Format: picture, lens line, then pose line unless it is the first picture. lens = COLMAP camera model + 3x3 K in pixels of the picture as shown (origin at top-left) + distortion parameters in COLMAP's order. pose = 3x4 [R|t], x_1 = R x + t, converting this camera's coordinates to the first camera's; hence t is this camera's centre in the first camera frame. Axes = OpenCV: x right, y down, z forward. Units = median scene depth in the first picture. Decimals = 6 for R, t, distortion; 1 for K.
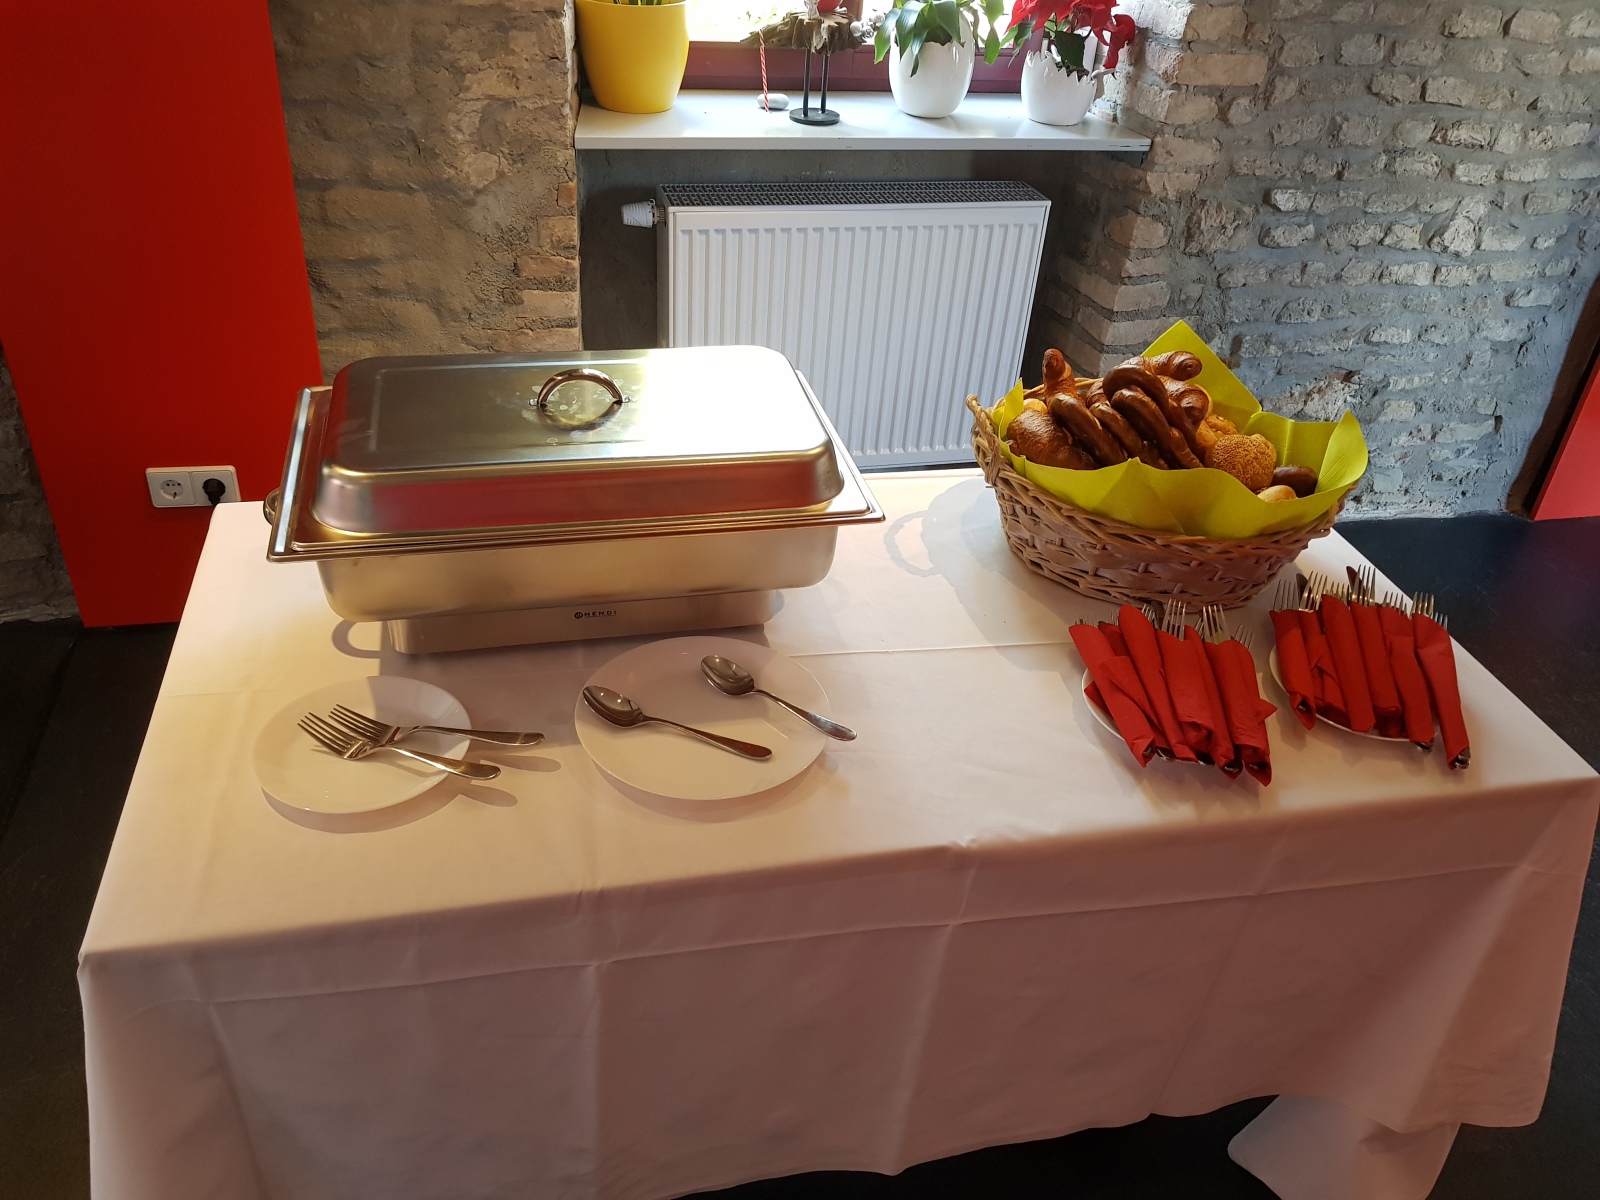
lens RADIAL K [[1288.1, 0, 800.0], [0, 1288.1, 600.0], [0, 0, 1]] dist [0.036524, -0.080652]
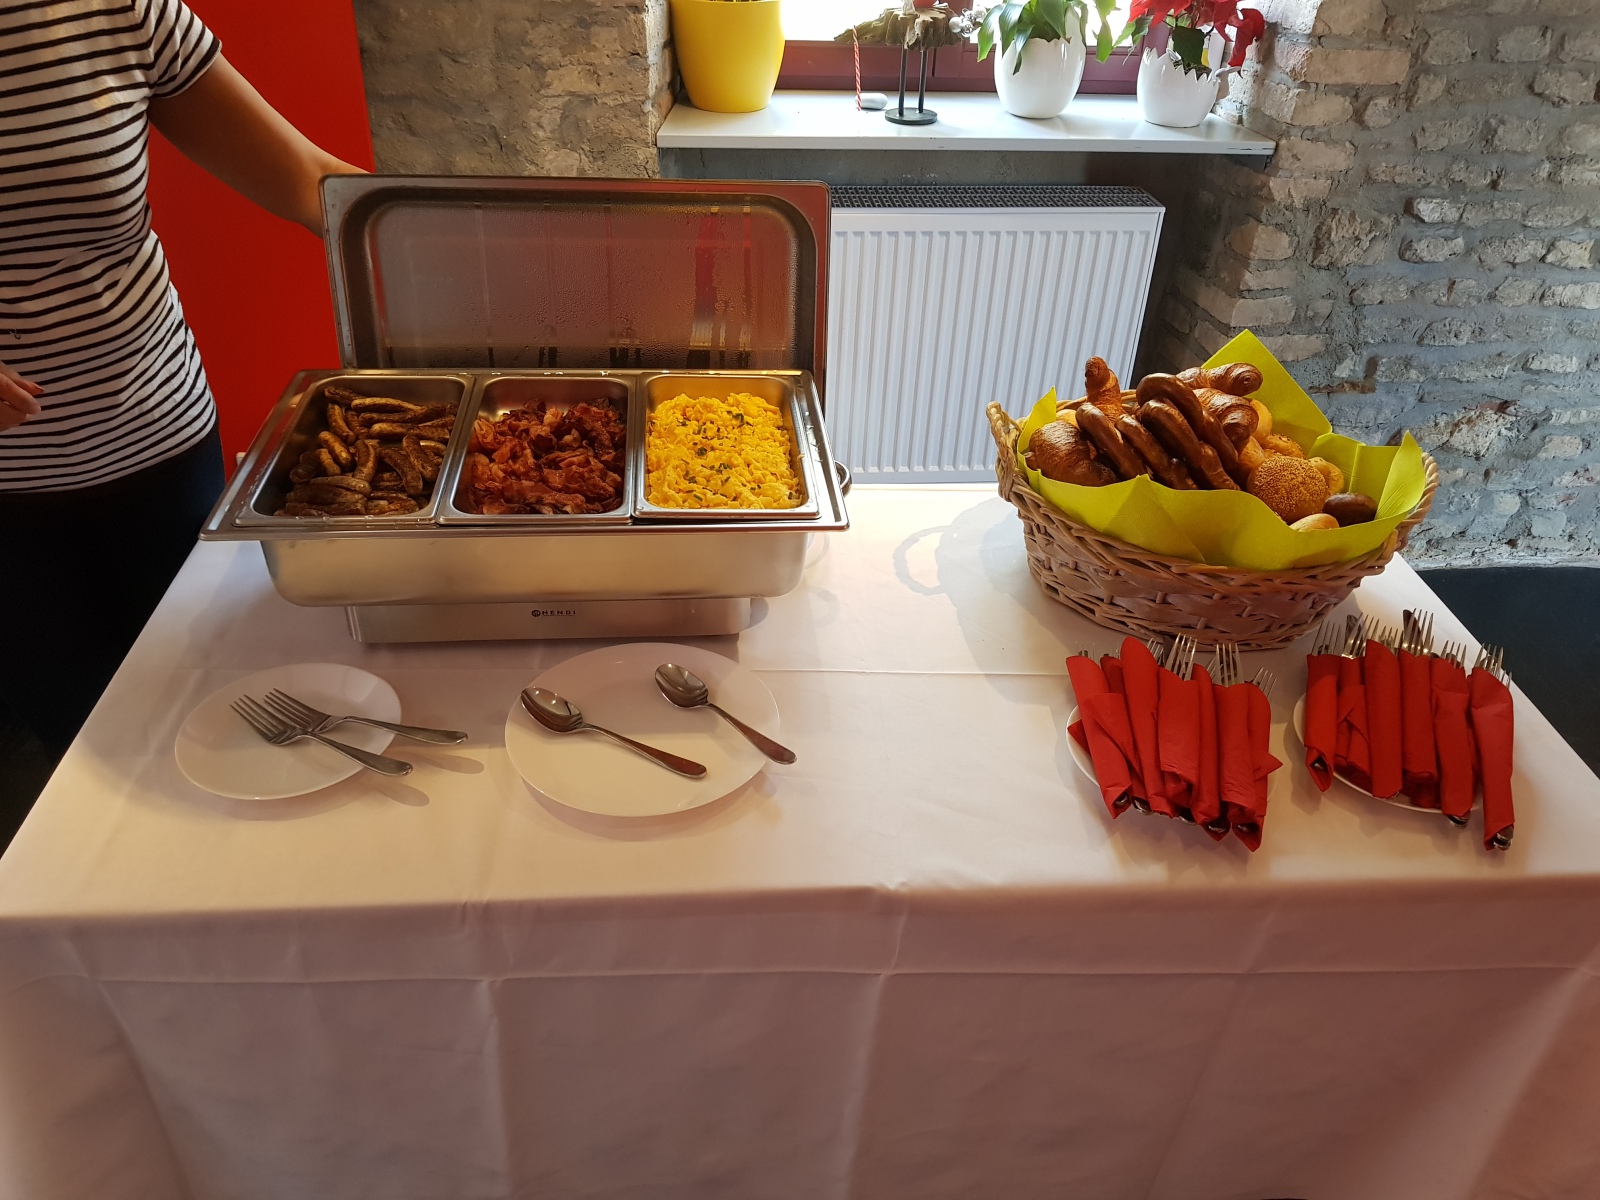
lens RADIAL K [[1288.1, 0, 800.0], [0, 1288.1, 600.0], [0, 0, 1]] dist [0.036524, -0.080652]
pose [[0.987909, 0.055905, -0.144601, 0.103732], [-0.058037, 0.998258, -0.010567, 0.000454], [0.143759, 0.018832, 0.989434, 0.049851]]
